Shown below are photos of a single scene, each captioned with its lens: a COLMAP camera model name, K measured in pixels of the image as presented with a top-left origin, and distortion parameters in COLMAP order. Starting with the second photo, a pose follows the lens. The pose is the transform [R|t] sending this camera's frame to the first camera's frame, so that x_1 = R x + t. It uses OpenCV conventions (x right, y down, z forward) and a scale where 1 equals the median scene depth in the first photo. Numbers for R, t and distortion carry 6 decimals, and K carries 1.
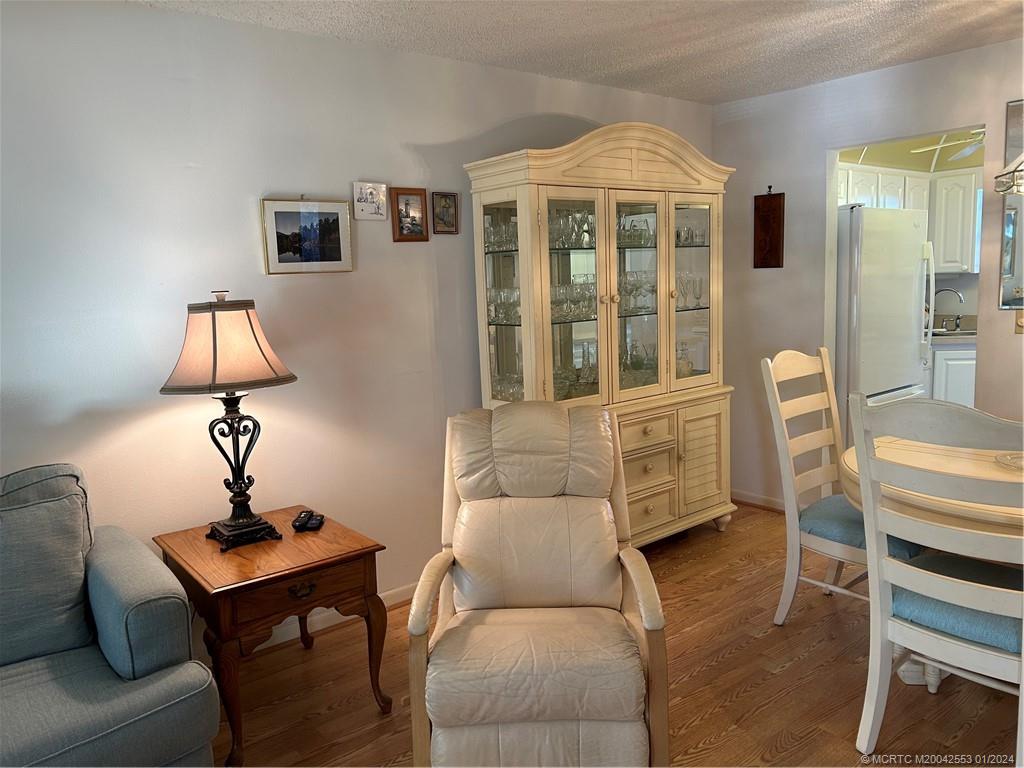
lens RADIAL K [[770.4, 0, 512.0], [0, 770.4, 384.0], [0, 0, 1]] dist [0.095647, -0.101549]
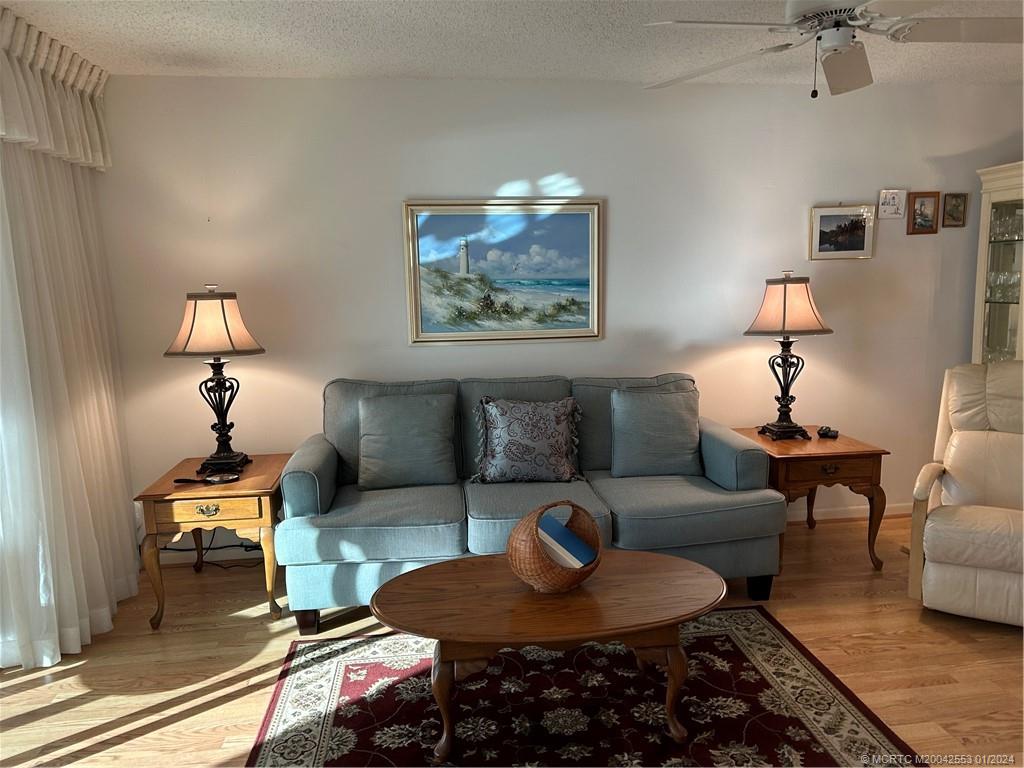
lens RADIAL K [[765.3, 0, 512.2], [0, 765.3, 393.2], [0, 0, 1]] dist [0.075284, -0.097481]
pose [[0.853763, 0.093030, -0.512284, -0.032088], [-0.079963, 0.995663, 0.047546, 0.075813], [0.514485, 0.000370, 0.857499, -0.481705]]
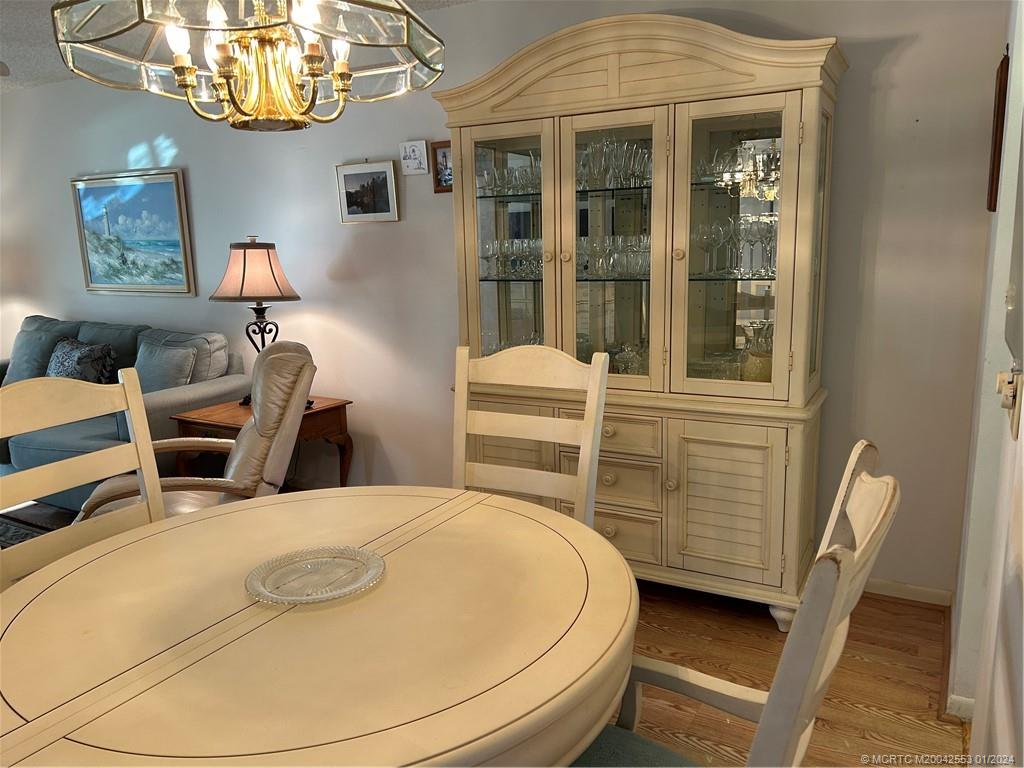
lens RADIAL K [[765.3, 0, 512.2], [0, 765.3, 393.2], [0, 0, 1]] dist [0.075284, -0.097481]
pose [[0.365111, 0.214274, -0.905970, 1.034879], [-0.117671, 0.975969, 0.183407, -0.133044], [0.923498, 0.039643, 0.381550, 0.772745]]
